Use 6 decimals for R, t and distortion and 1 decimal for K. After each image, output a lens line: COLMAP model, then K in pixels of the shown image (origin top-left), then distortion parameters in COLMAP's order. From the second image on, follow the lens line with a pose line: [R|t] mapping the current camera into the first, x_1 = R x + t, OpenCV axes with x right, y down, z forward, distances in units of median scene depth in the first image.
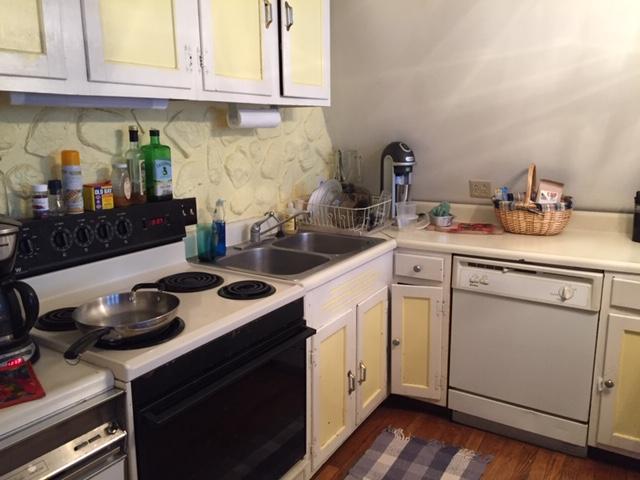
lens RADIAL K [[543.7, 0, 320.3], [0, 543.7, 239.6], [0, 0, 1]] dist [-0.004041, -0.004211]
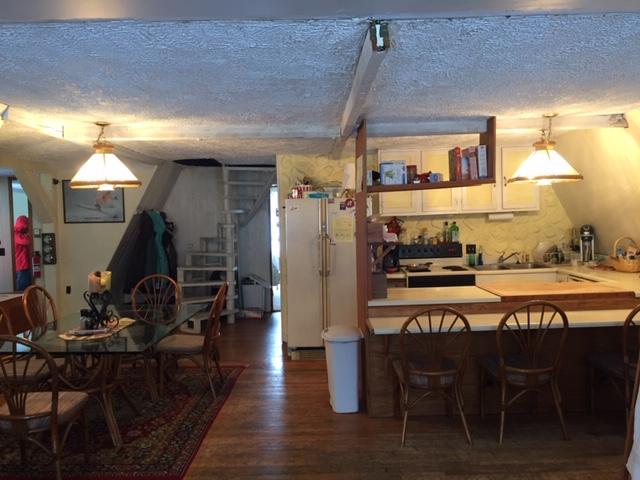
lens RADIAL K [[543.7, 0, 320.2], [0, 543.7, 239.4], [0, 0, 1]] dist [-0.004041, -0.004211]
pose [[0.525639, 0.036278, -0.849934, 2.160992], [-0.139475, 0.989246, -0.044034, 0.166314], [0.839196, 0.141691, 0.525046, -1.447910]]
